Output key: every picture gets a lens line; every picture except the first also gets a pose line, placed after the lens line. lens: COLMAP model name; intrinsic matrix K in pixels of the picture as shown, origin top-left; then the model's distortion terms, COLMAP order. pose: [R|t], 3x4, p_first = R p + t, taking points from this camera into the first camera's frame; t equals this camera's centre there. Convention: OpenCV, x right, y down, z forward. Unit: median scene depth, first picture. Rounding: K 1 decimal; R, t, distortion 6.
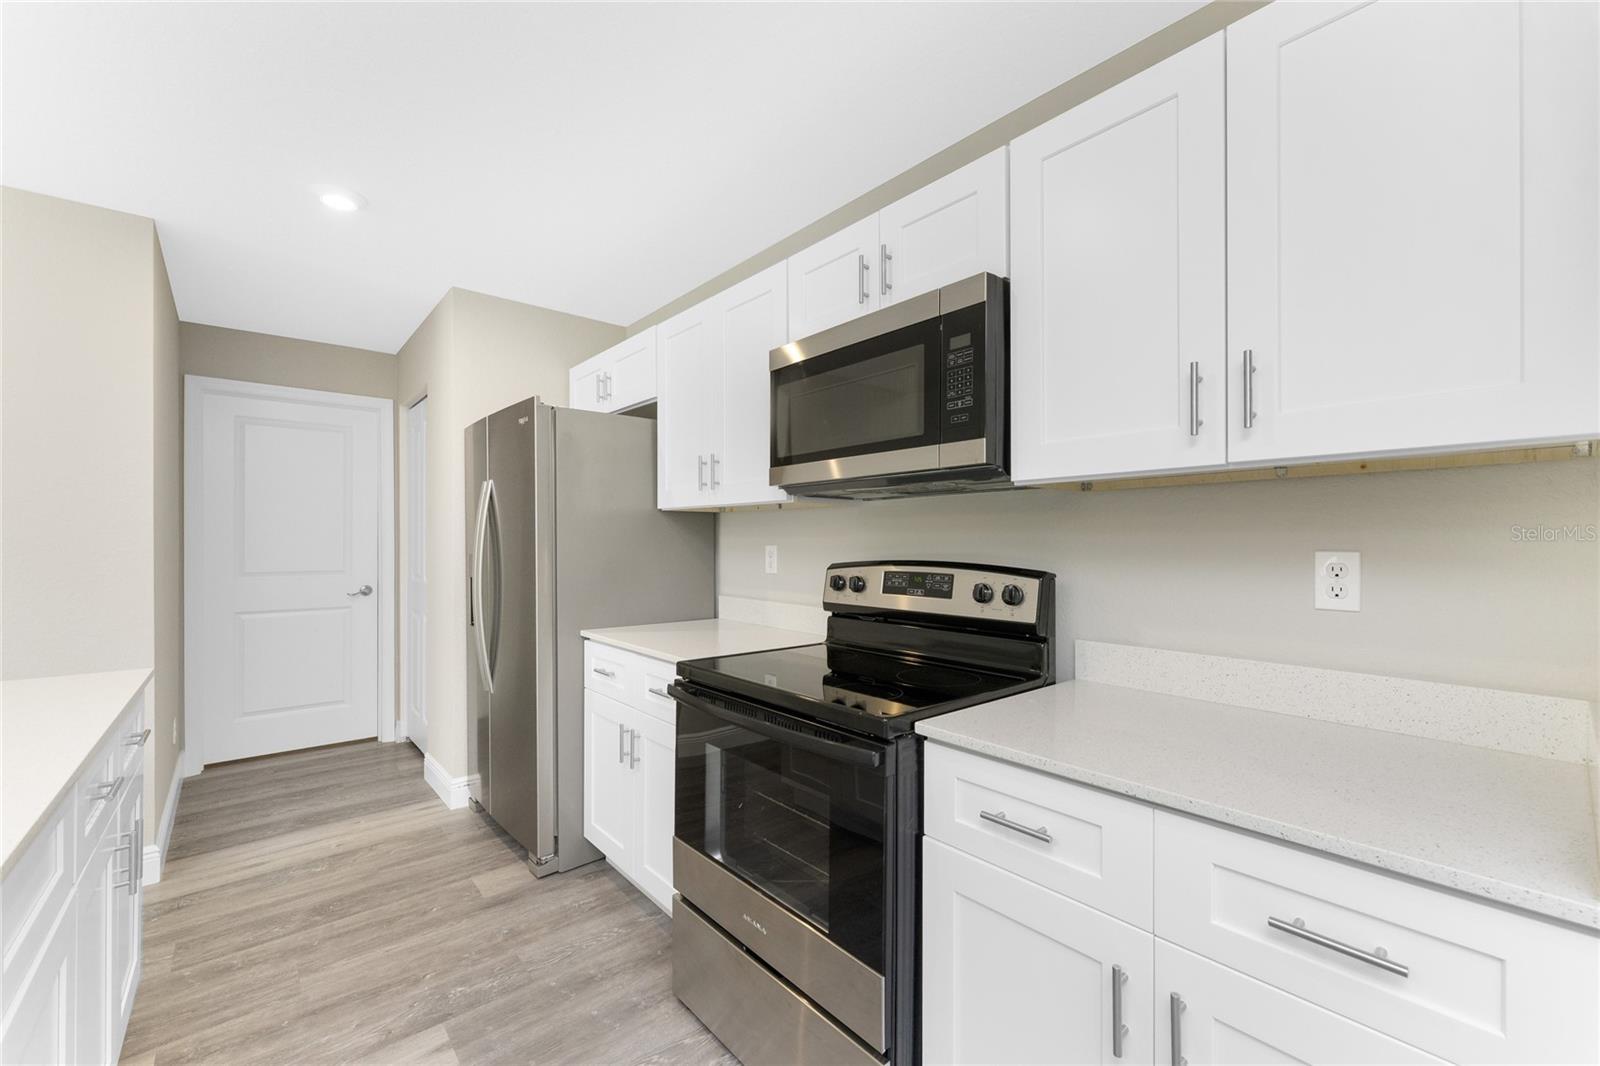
lens RADIAL K [[647.1, 0, 808.6], [0, 647.1, 542.1], [0, 0, 1]] dist [-0.000675, -0.001097]
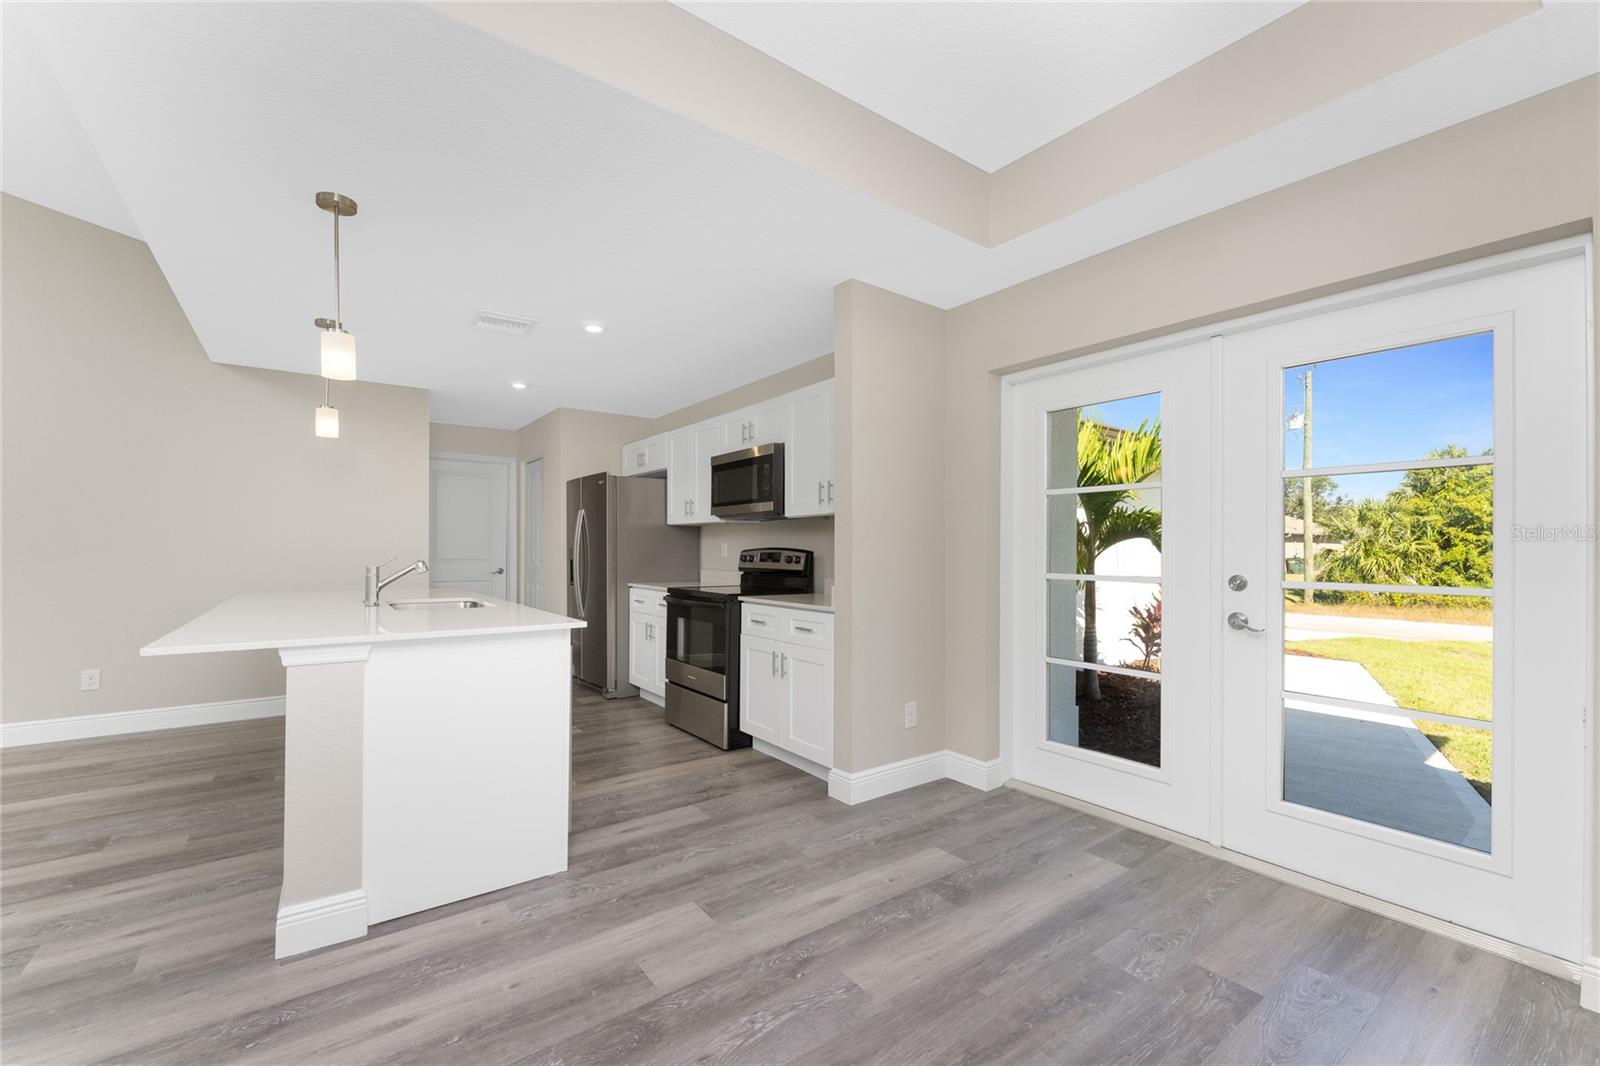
lens RADIAL K [[647.1, 0, 811.3], [0, 647.1, 547.5], [0, 0, 1]] dist [-0.000675, -0.001097]
pose [[0.998464, 0.005792, -0.055100, 0.440926], [-0.006113, 0.999965, -0.005657, 0.040697], [0.055065, 0.005985, 0.998465, -1.332080]]
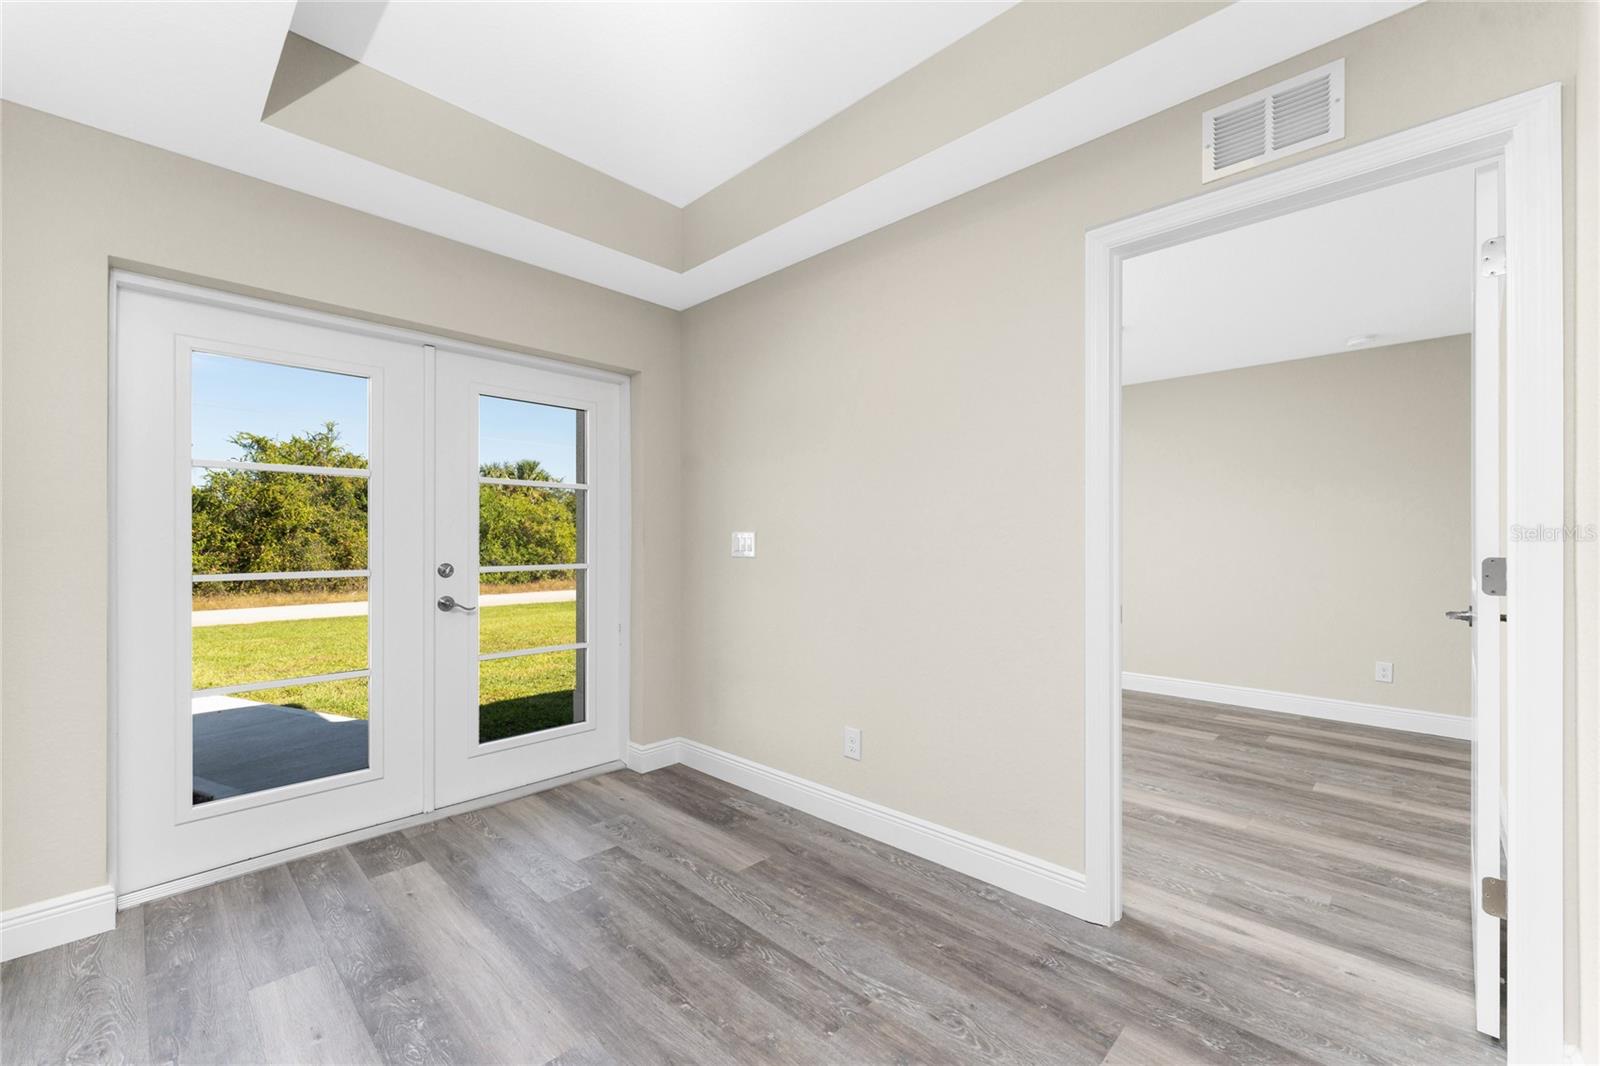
lens RADIAL K [[647.1, 0, 784.0], [0, 647.1, 536.6], [0, 0, 1]] dist [-0.000675, -0.001097]
pose [[-0.072945, 0.009611, 0.997290, -0.336810], [0.007625, 0.999930, -0.009079, 0.040613], [-0.997307, 0.006942, -0.073013, -0.630819]]
